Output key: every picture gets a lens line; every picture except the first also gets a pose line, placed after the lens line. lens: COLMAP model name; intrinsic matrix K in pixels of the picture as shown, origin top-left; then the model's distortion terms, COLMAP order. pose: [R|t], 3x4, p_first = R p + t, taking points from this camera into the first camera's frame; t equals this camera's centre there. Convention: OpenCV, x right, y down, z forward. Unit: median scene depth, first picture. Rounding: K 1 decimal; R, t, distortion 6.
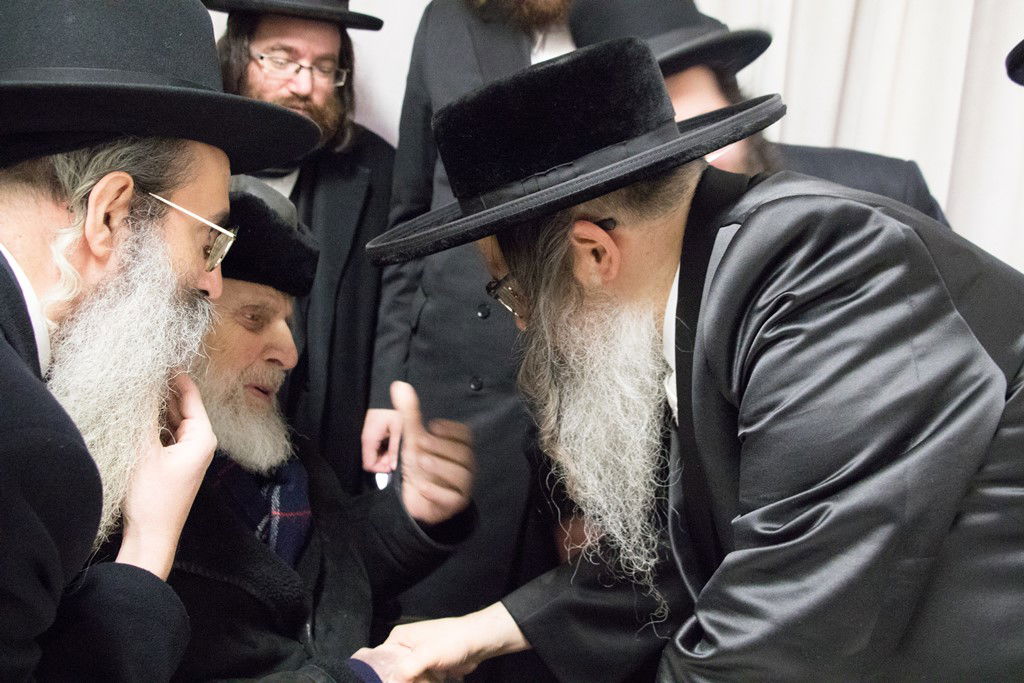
lens RADIAL K [[1098.0, 0, 512.5], [0, 1098.0, 287.5], [0, 0, 1]] dist [-0.271125, 0.731316]
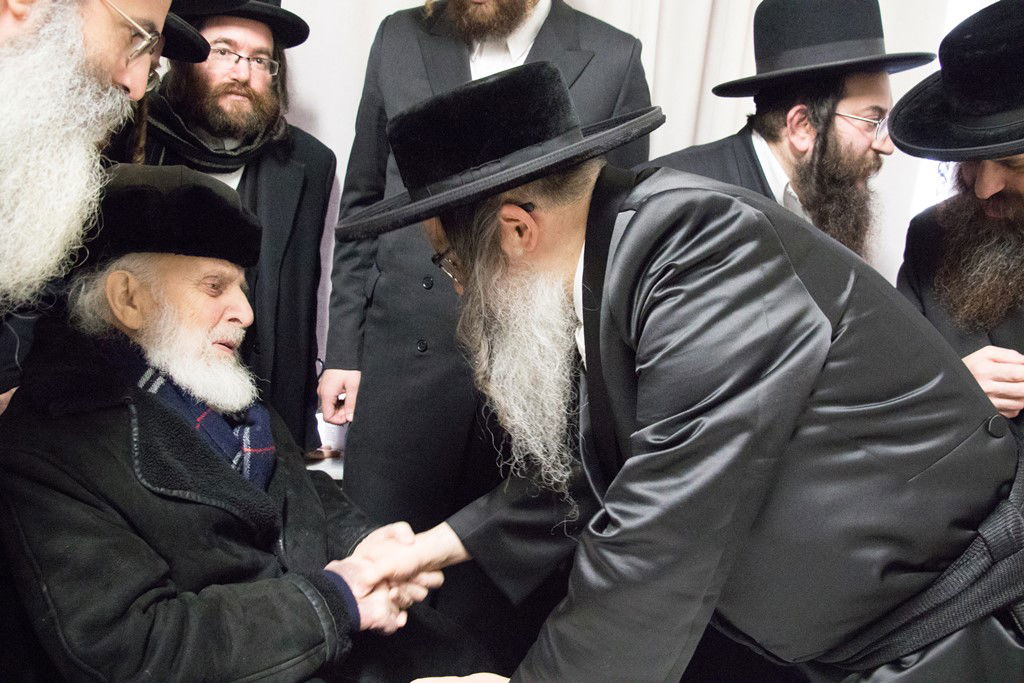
lens RADIAL K [[1098.0, 0, 512.5], [0, 1098.0, 287.5], [0, 0, 1]] dist [-0.271125, 0.731316]
pose [[0.994542, -0.012408, 0.103599, -0.063511], [0.008534, 0.999251, 0.037748, -0.013498], [-0.103989, -0.036658, 0.993903, -0.254363]]
